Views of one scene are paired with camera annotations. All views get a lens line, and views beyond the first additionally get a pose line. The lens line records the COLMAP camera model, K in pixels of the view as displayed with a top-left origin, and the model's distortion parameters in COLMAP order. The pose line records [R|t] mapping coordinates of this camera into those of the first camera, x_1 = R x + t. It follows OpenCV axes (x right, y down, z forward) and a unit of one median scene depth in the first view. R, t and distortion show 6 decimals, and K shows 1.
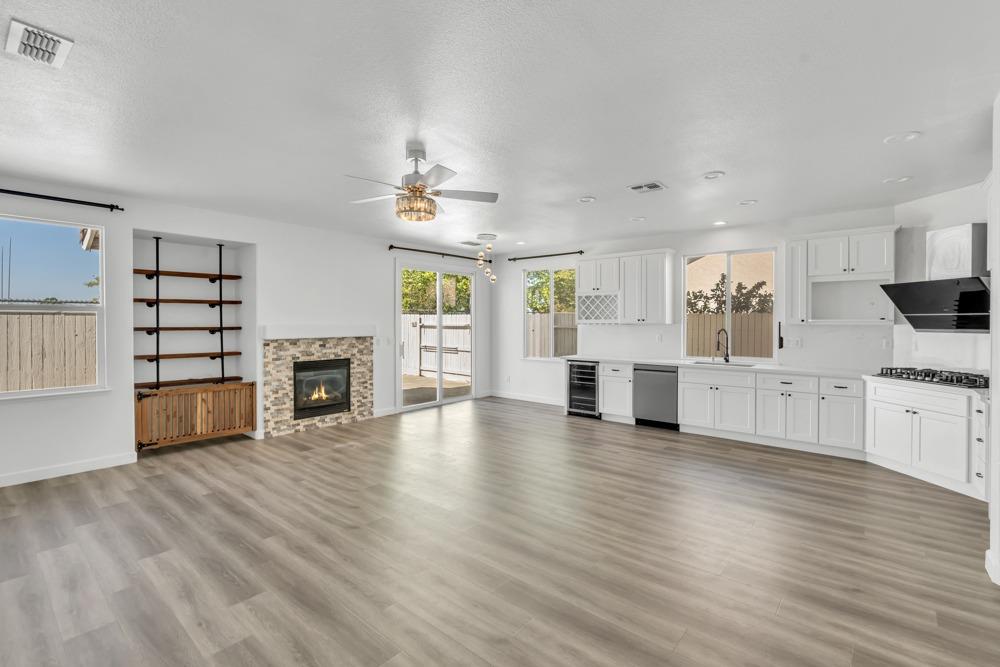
lens RADIAL K [[458.5, 0, 493.2], [0, 458.5, 312.4], [0, 0, 1]] dist [-0.001992, 0.000648]
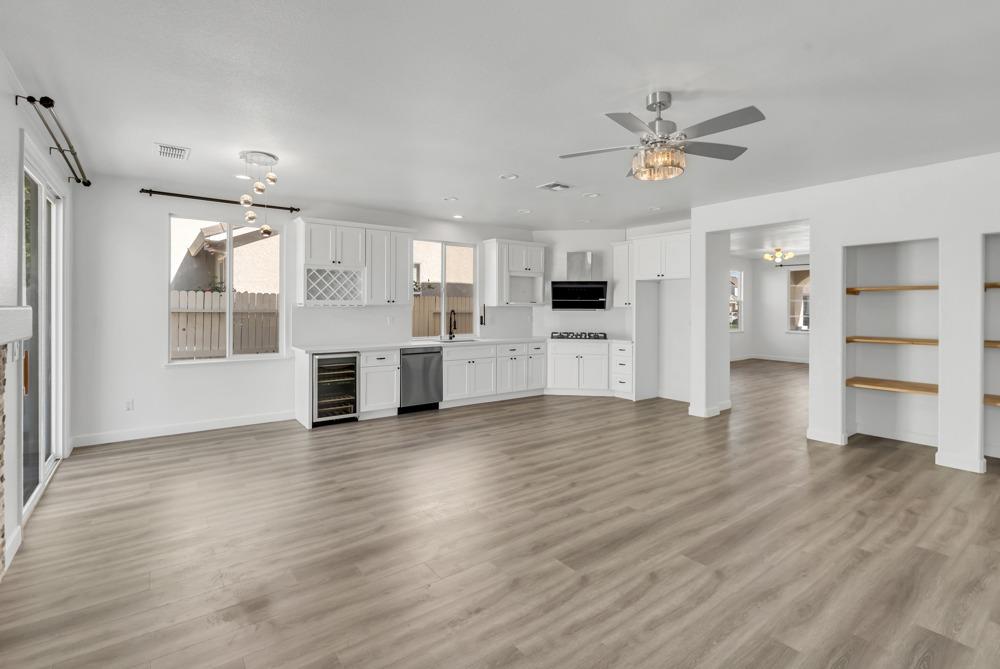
lens RADIAL K [[466.3, 0, 501.2], [0, 466.3, 311.6], [0, 0, 1]] dist [-0.002496, -0.000487]
pose [[0.210342, -0.008417, 0.977592, -0.576778], [-0.023604, 0.999628, 0.013685, 0.019440], [-0.977343, -0.025953, 0.210065, 0.617323]]
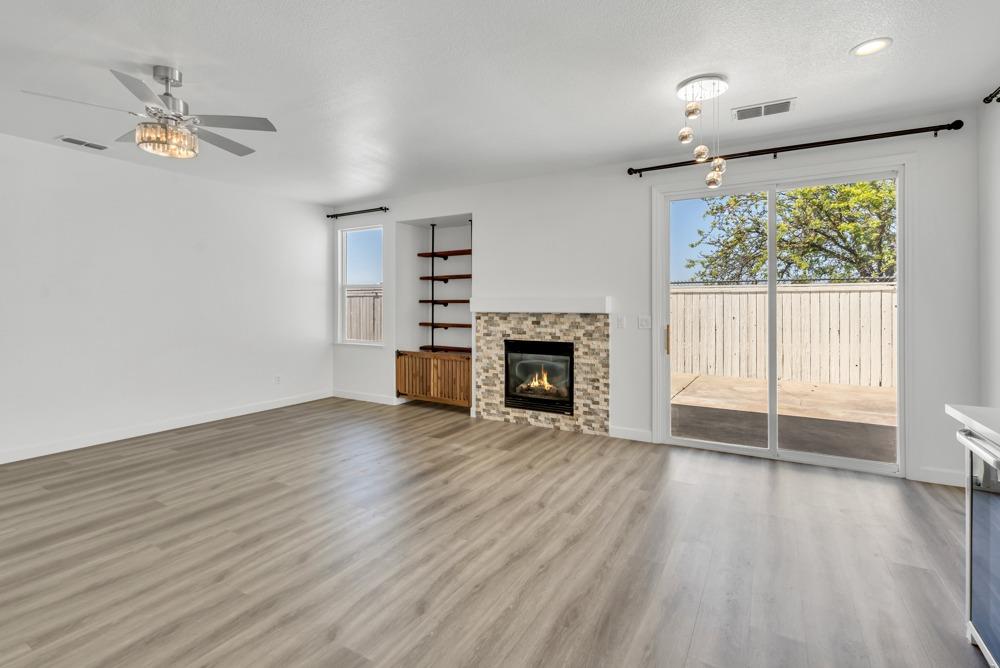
lens RADIAL K [[466.3, 0, 501.2], [0, 466.3, 311.1], [0, 0, 1]] dist [-0.002496, -0.000487]
pose [[0.187396, 0.011068, -0.982222, 0.405142], [0.018541, 0.999719, 0.014803, 0.039562], [0.982109, -0.020986, 0.187138, 0.794616]]
